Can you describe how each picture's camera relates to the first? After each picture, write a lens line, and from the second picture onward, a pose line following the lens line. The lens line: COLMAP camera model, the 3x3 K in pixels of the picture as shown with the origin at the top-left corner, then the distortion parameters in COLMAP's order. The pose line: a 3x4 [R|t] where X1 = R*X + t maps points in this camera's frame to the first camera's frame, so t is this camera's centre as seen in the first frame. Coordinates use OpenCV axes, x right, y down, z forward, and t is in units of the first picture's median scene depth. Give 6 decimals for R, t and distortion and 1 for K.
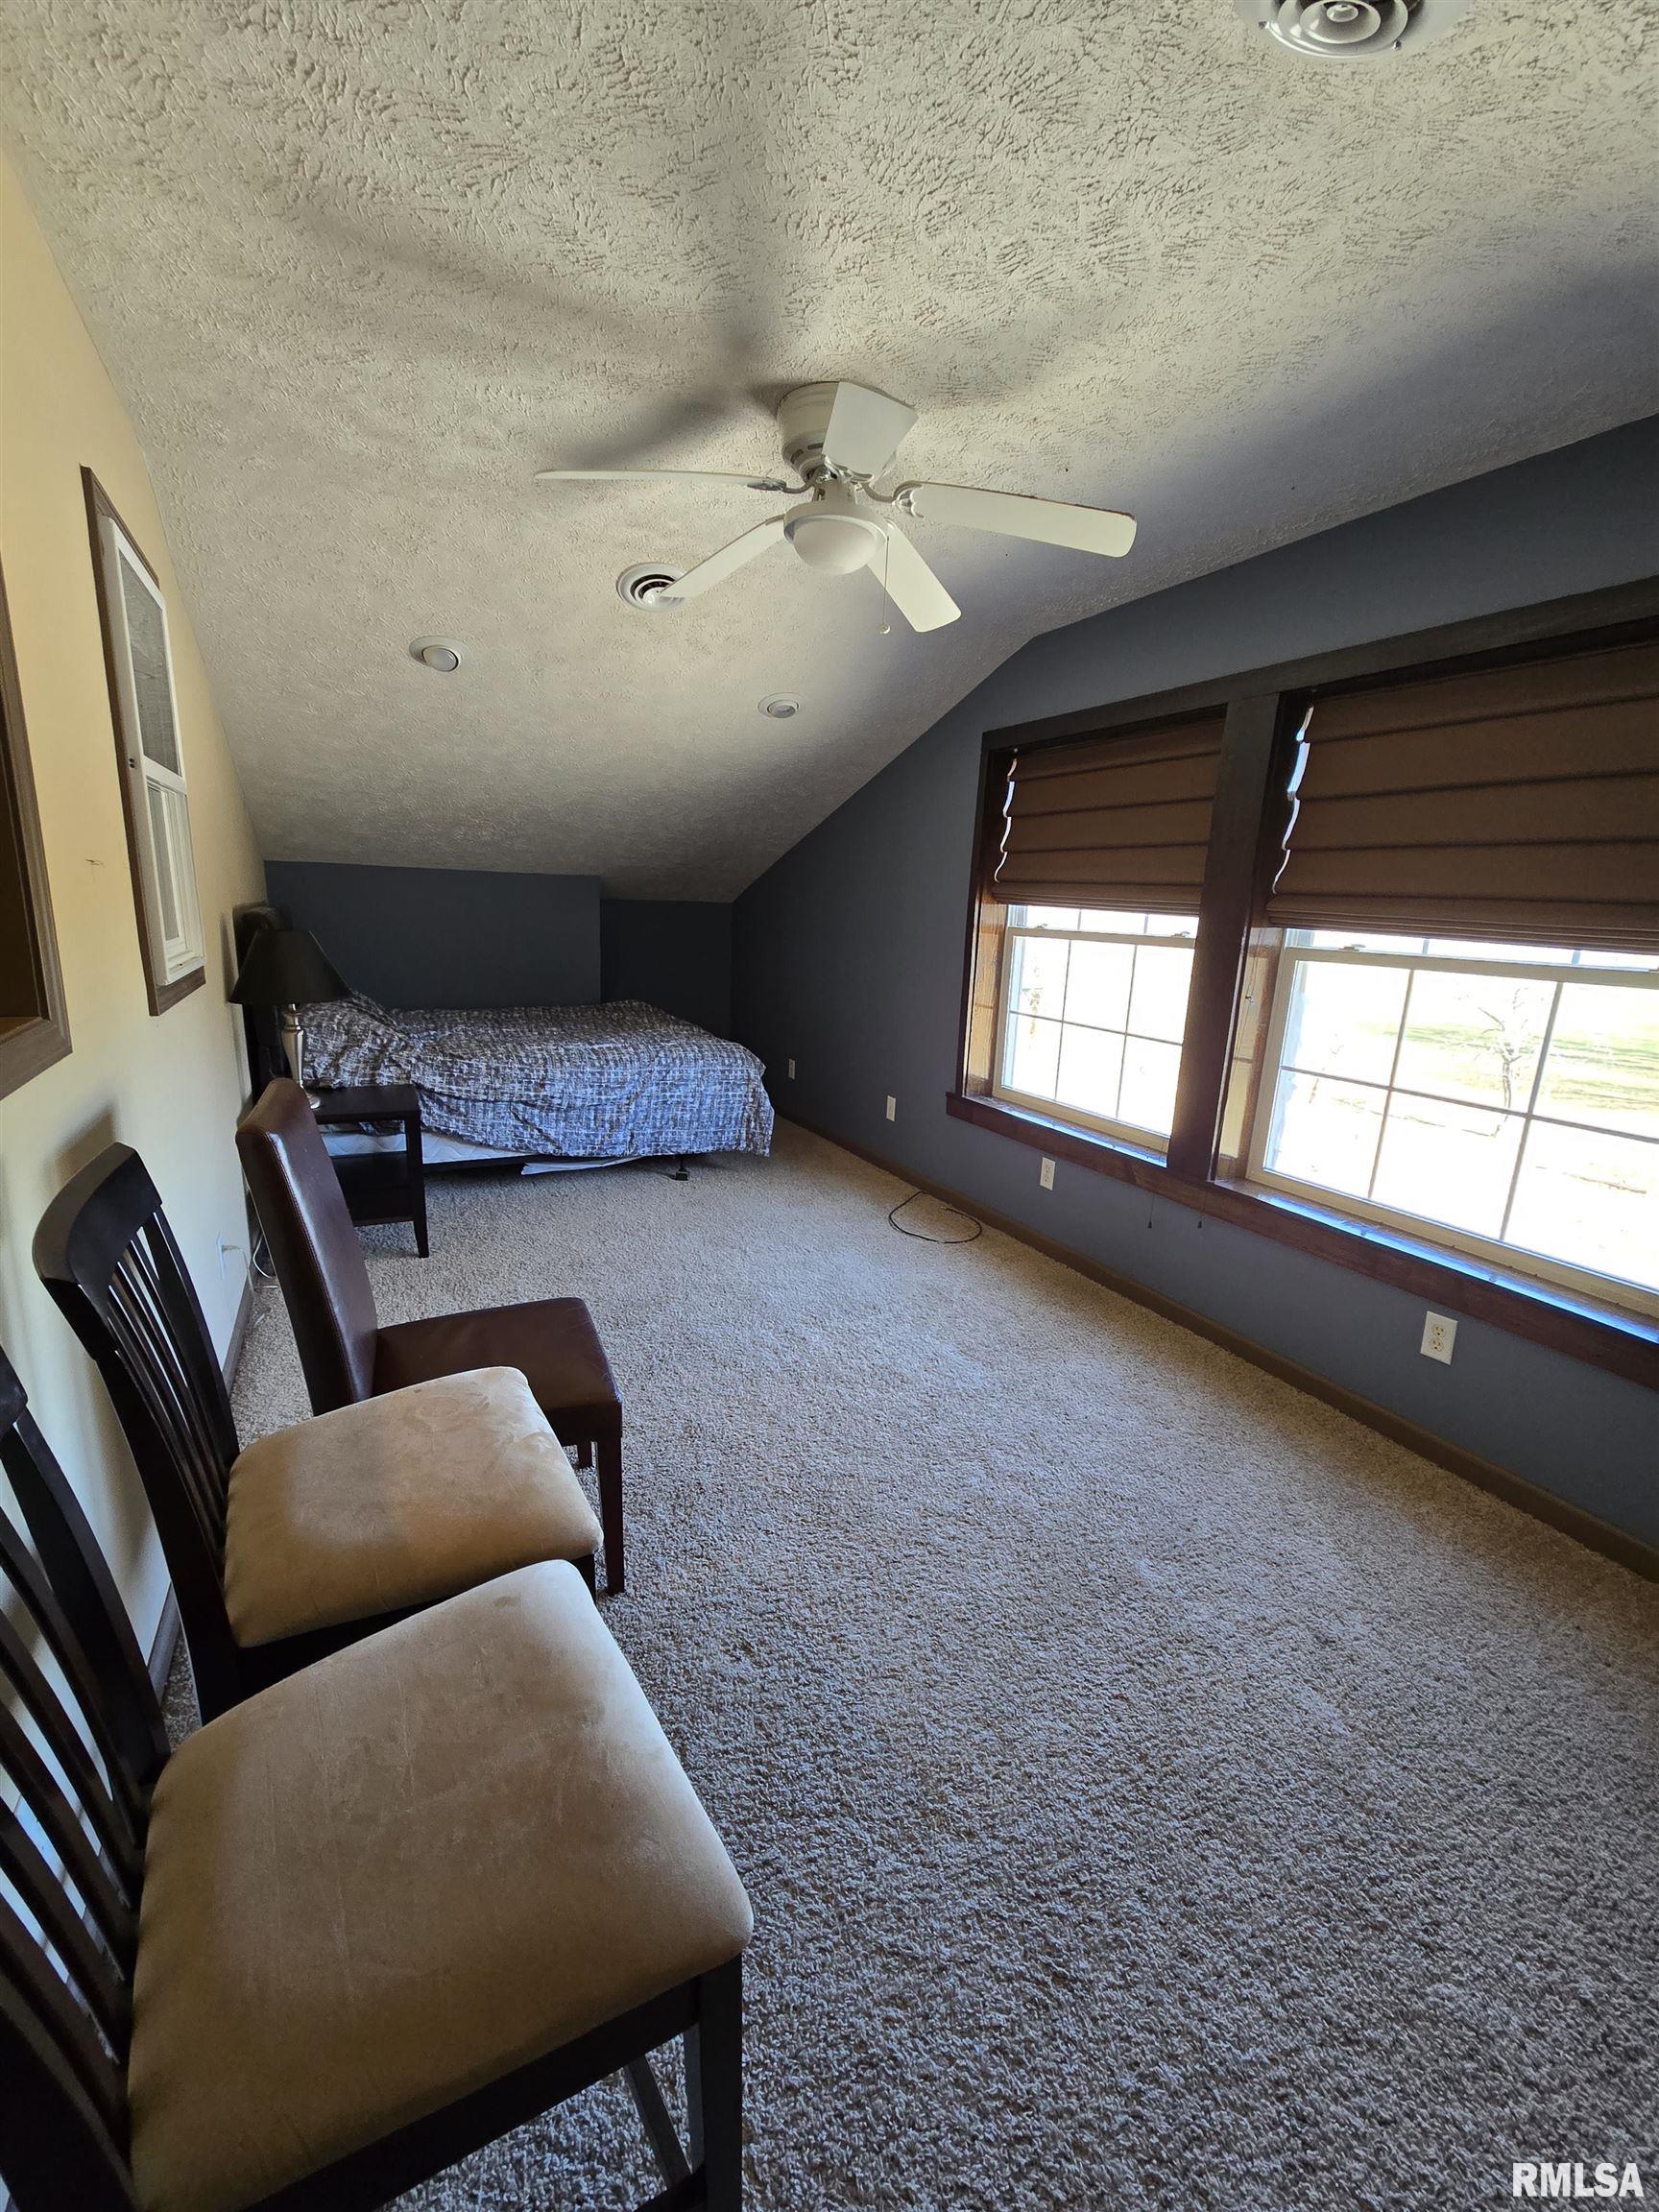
lens RADIAL K [[911.8, 0, 830.2], [0, 911.8, 1121.2], [0, 0, 1]] dist [0.000364, 0.002776]
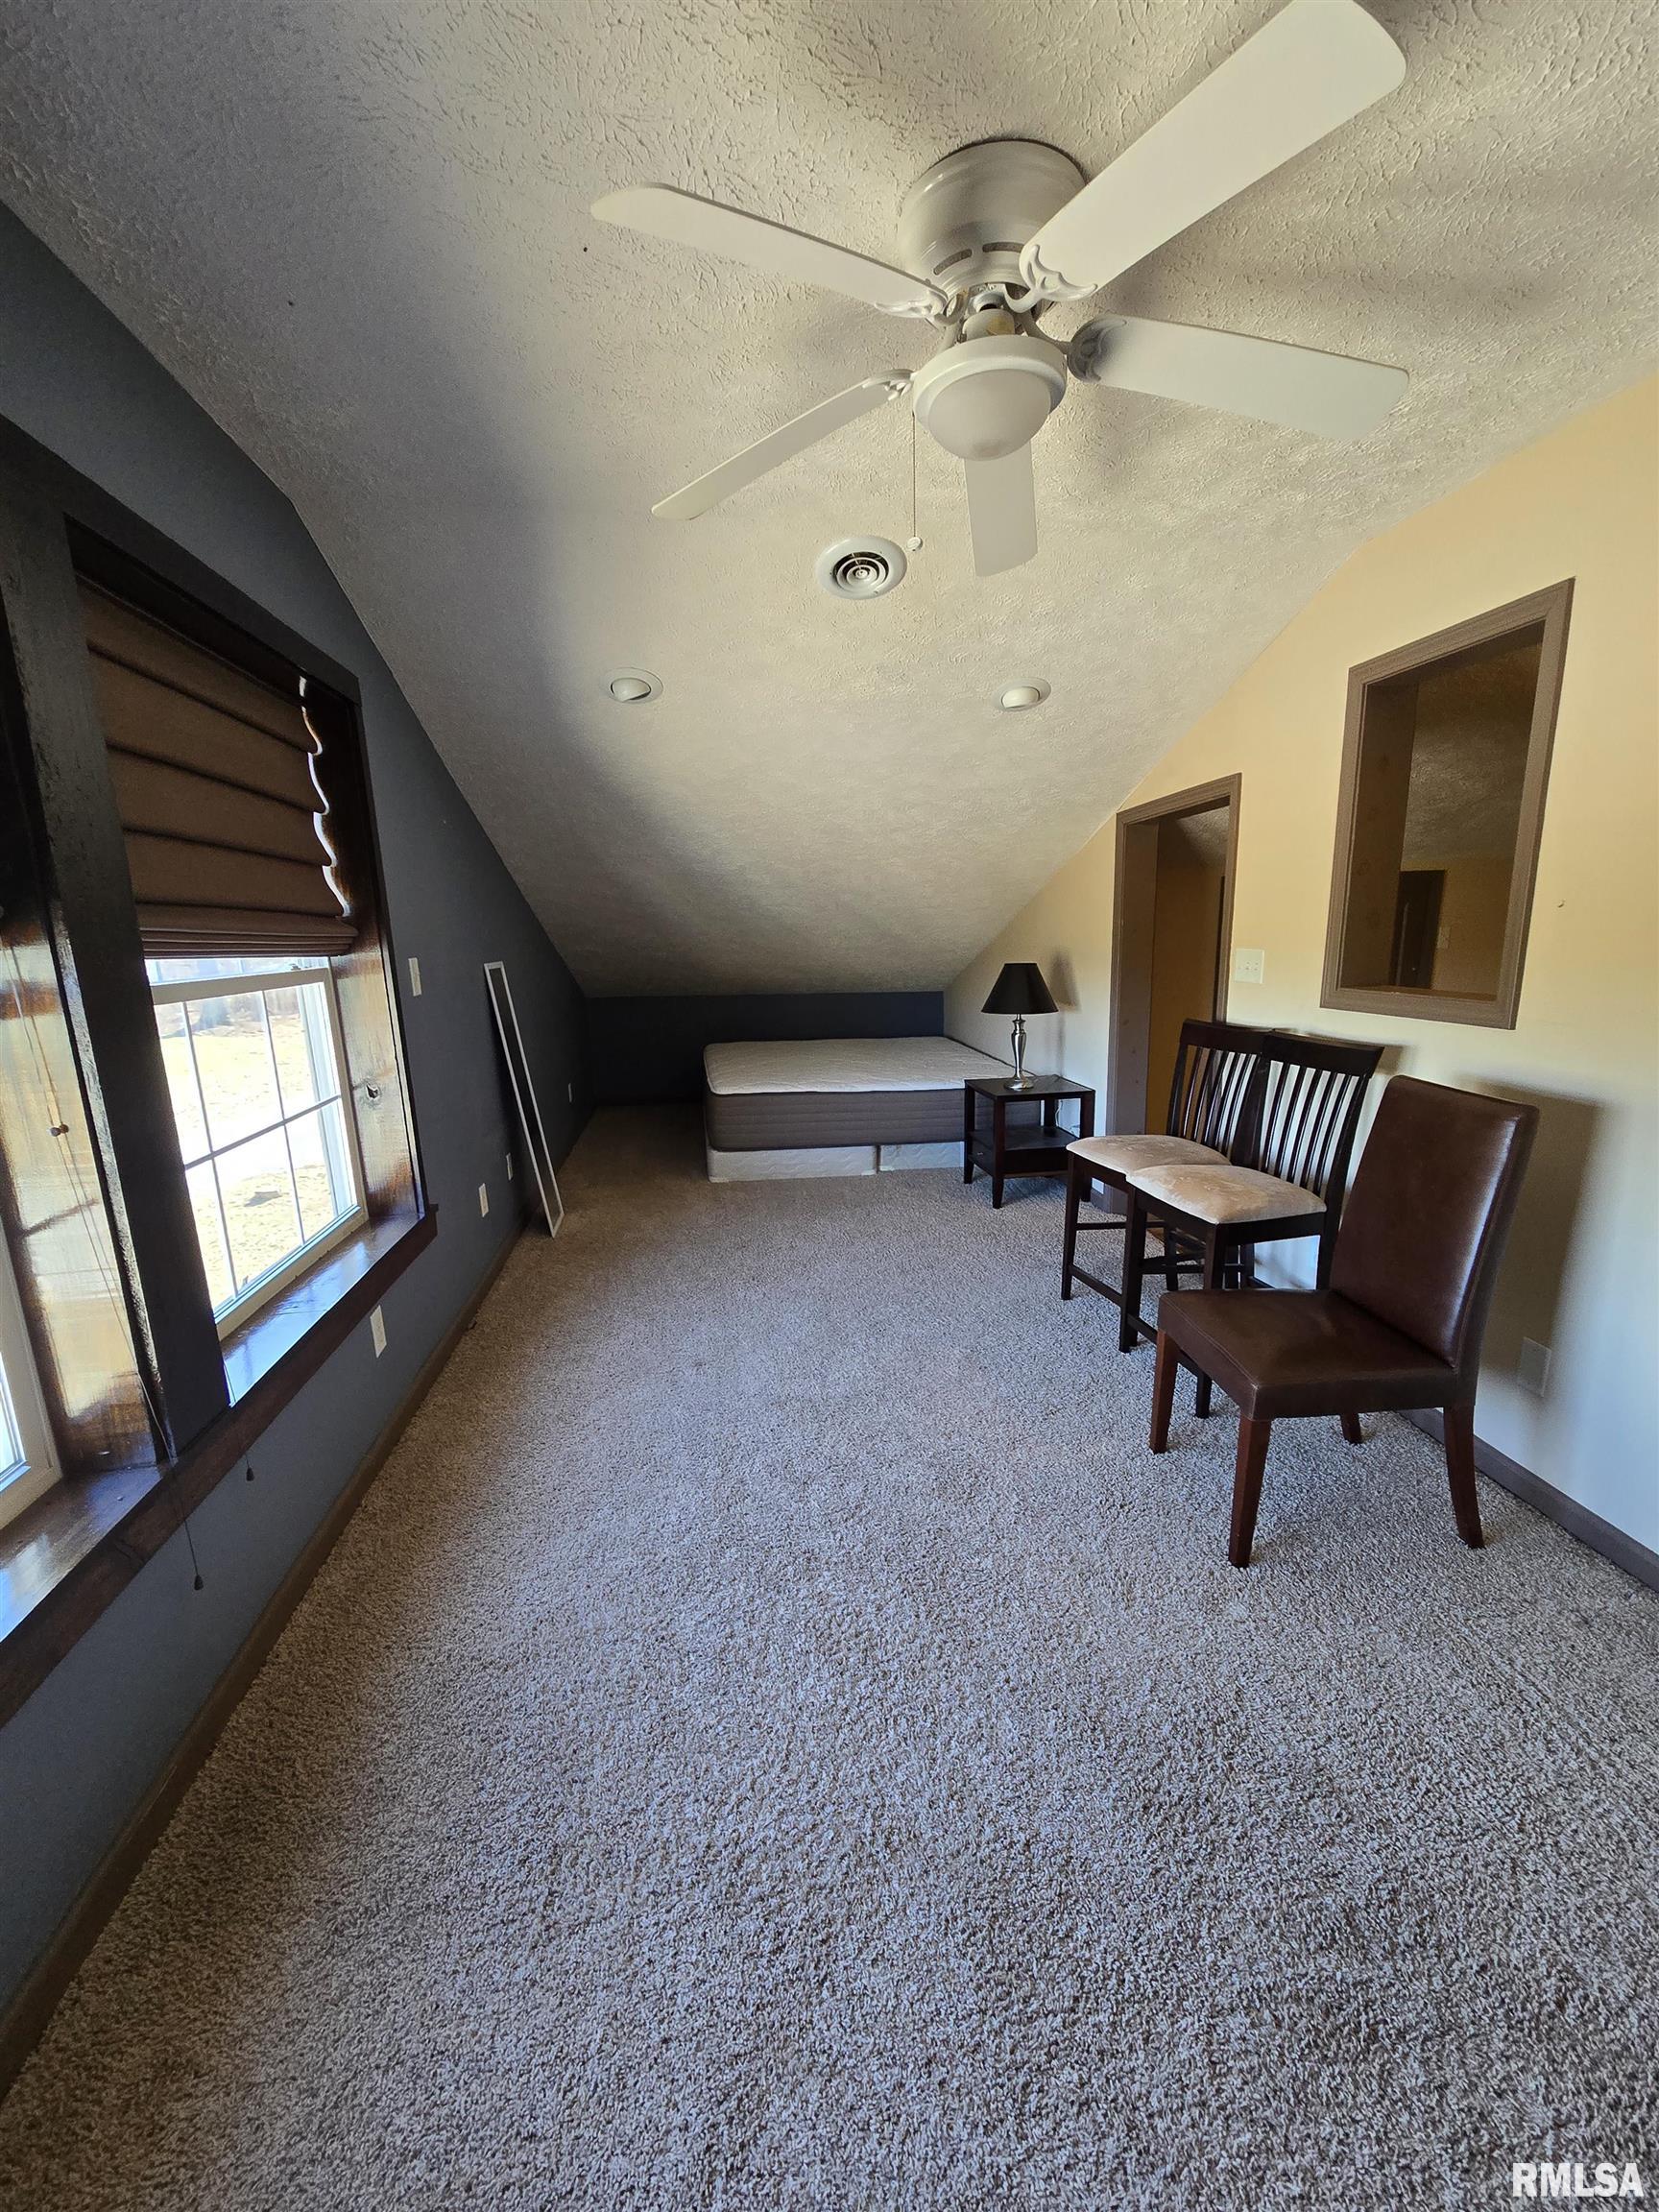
lens RADIAL K [[911.8, 0, 830.2], [0, 911.8, 1121.2], [0, 0, 1]] dist [0.000364, 0.002776]
pose [[-0.948299, -0.084975, 0.305792, -0.099848], [0.055606, 0.904104, 0.423679, -0.322820], [-0.312470, 0.418779, -0.852635, 1.344228]]
